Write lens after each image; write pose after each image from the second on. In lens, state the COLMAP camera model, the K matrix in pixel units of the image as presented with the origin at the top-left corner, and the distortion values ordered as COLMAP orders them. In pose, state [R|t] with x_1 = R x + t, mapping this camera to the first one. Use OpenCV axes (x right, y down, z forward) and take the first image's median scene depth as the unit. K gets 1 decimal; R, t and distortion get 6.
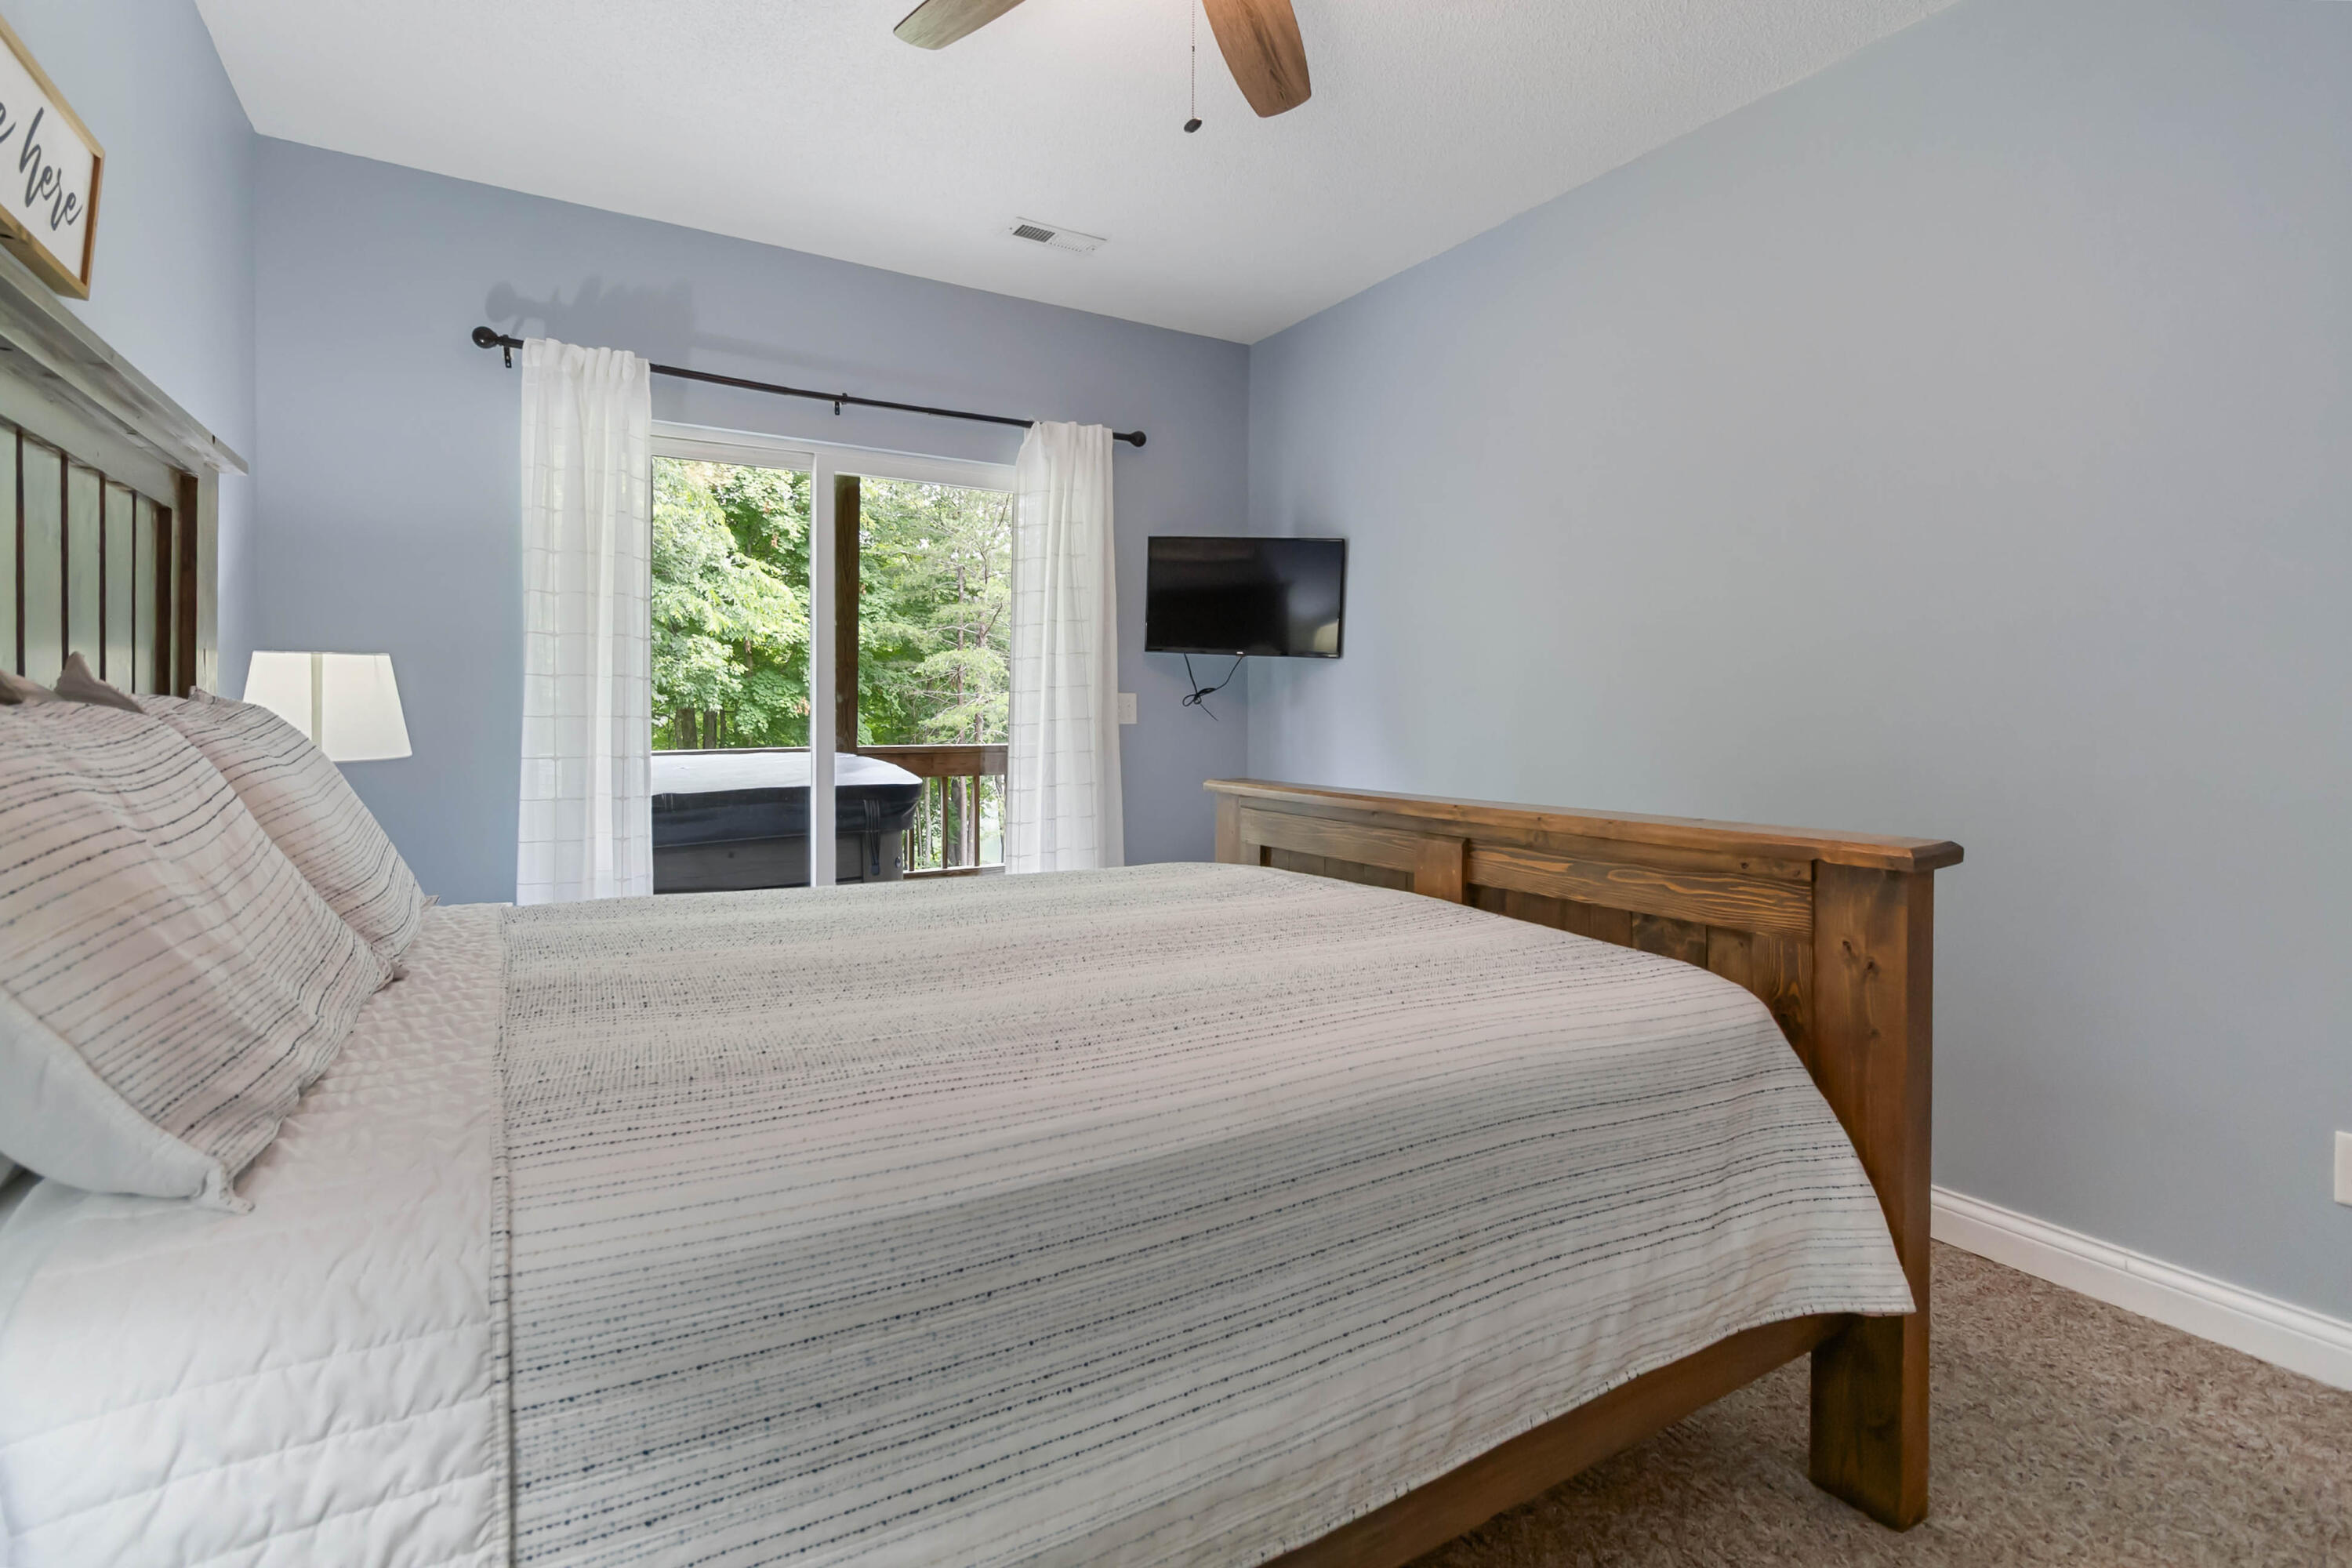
lens RADIAL K [[1112.0, 0, 1180.6], [0, 1112.0, 719.9], [0, 0, 1]] dist [0.003171, 0.000662]
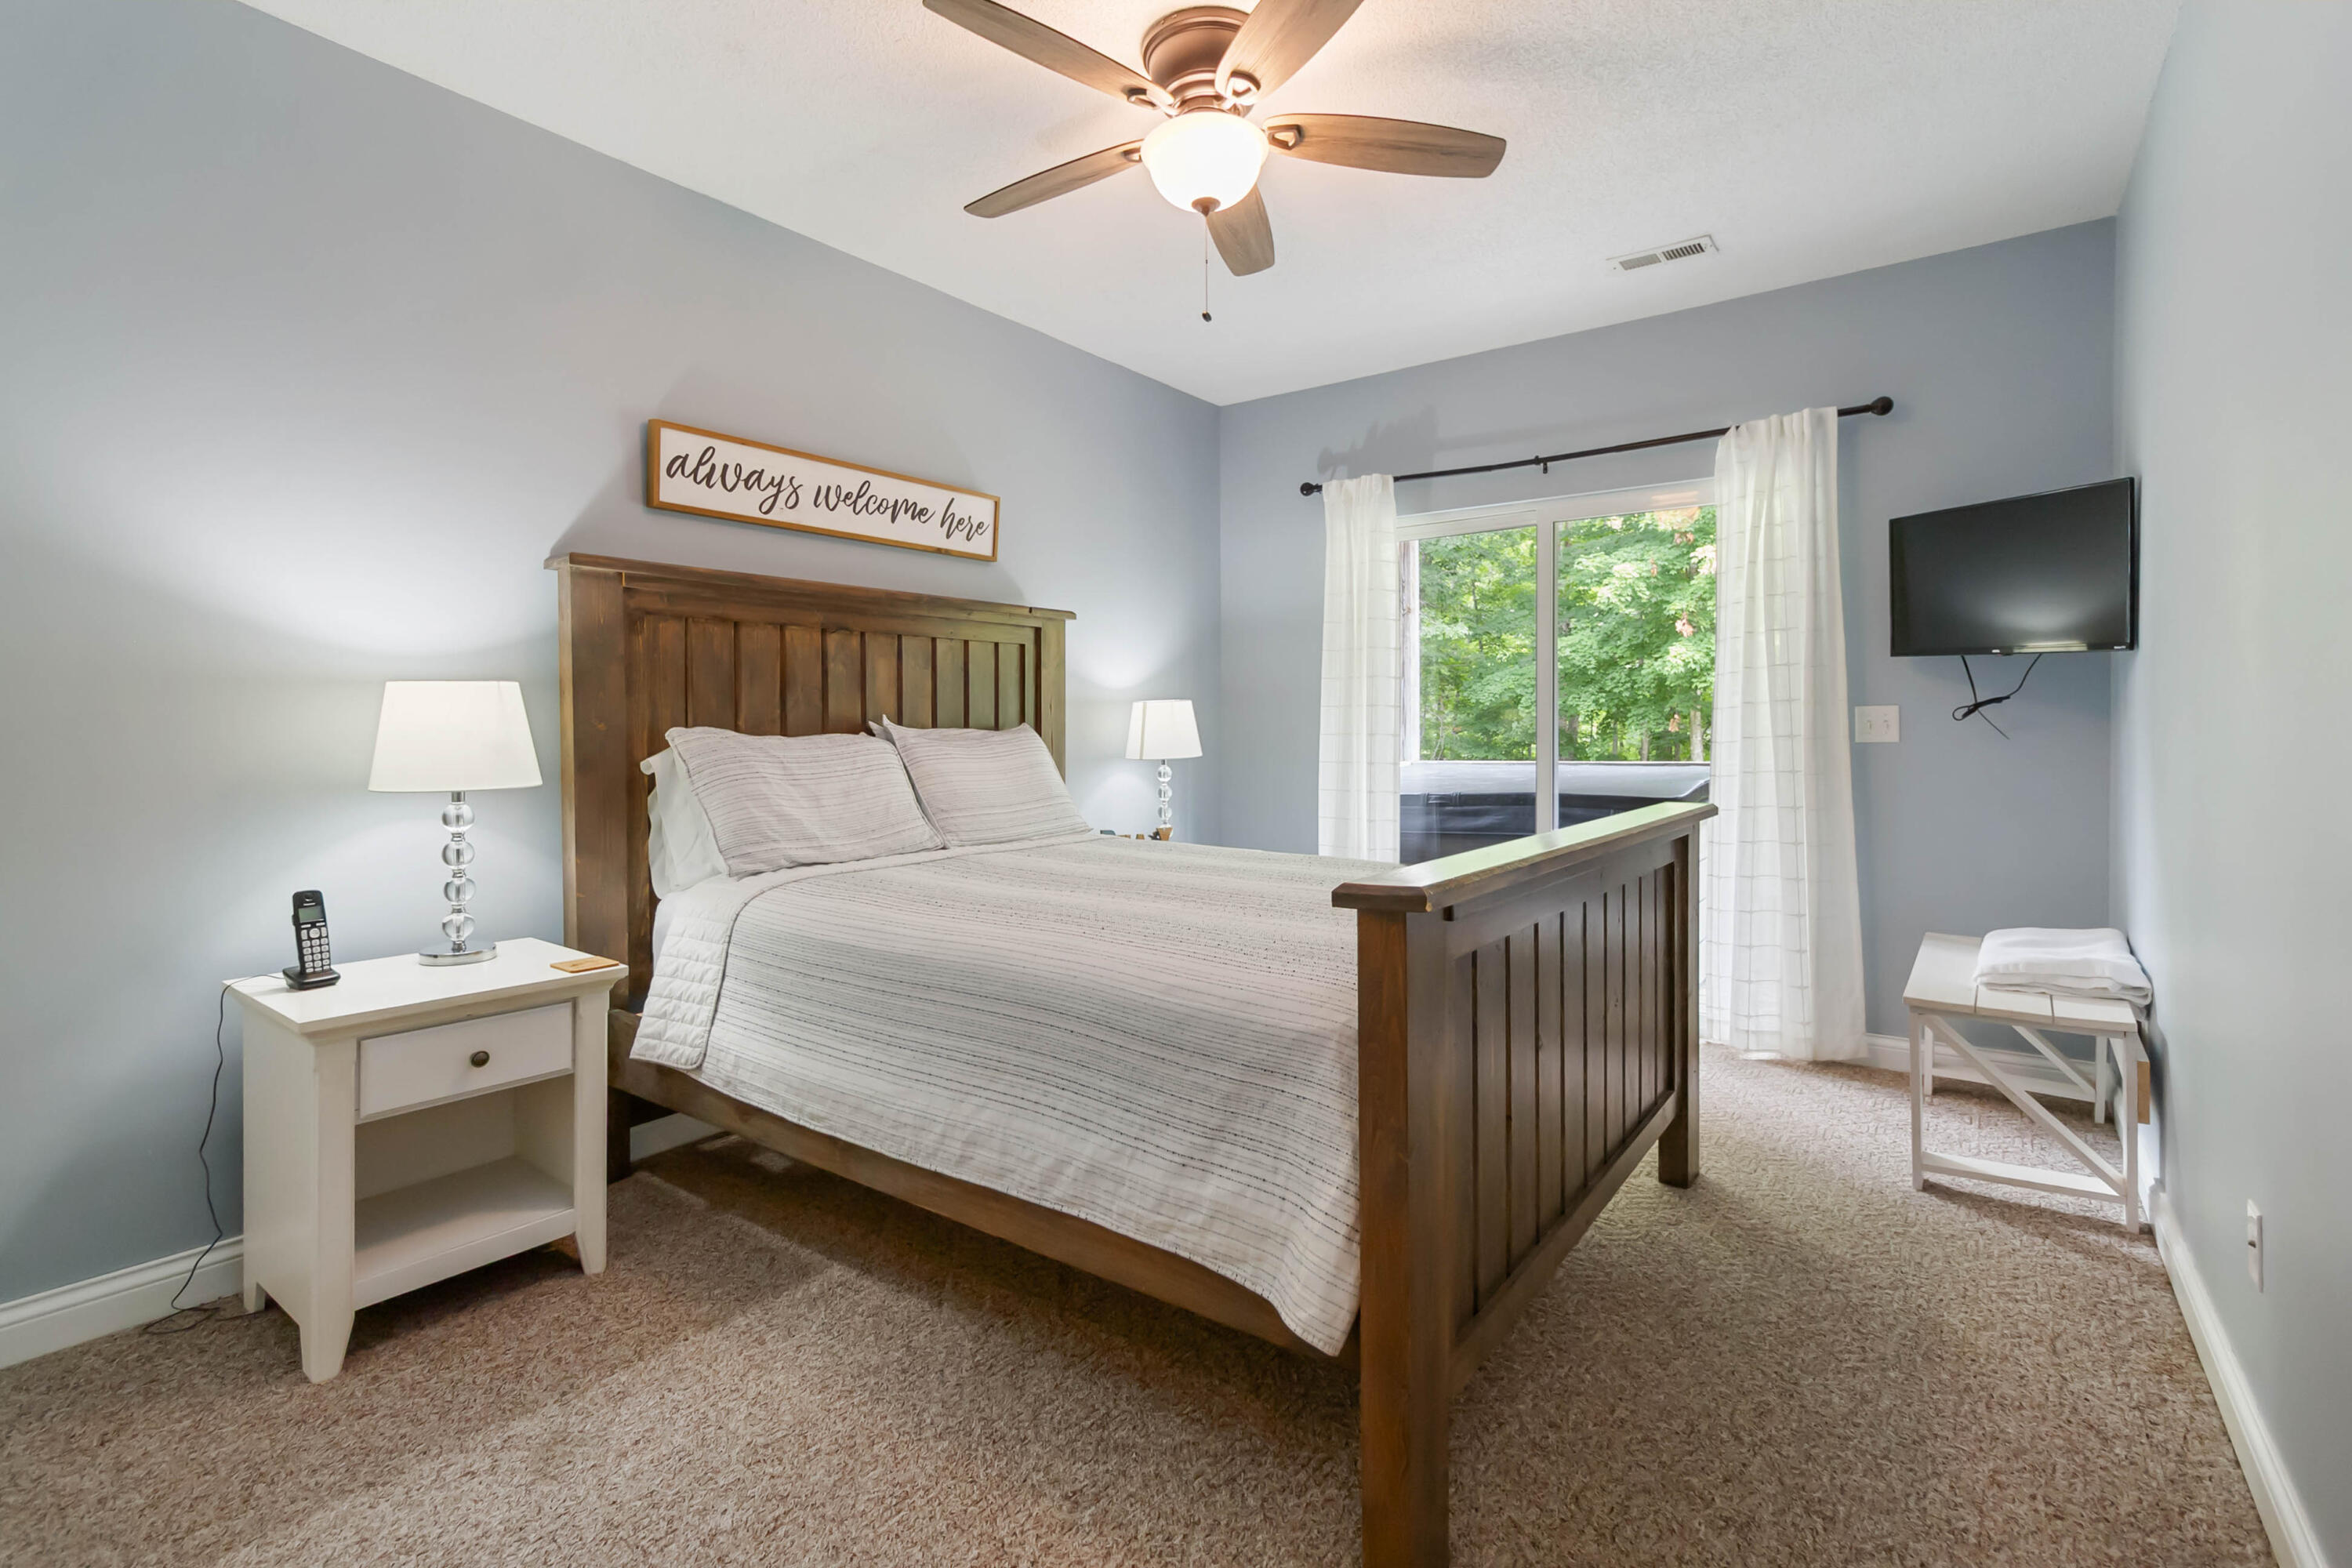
lens RADIAL K [[1112.0, 0, 1180.6], [0, 1112.0, 719.9], [0, 0, 1]] dist [0.003171, 0.000662]
pose [[0.384139, -0.006175, -0.923255, 1.560129], [0.000886, 0.999980, -0.006319, -0.023368], [0.923275, 0.001609, 0.384136, 0.513674]]
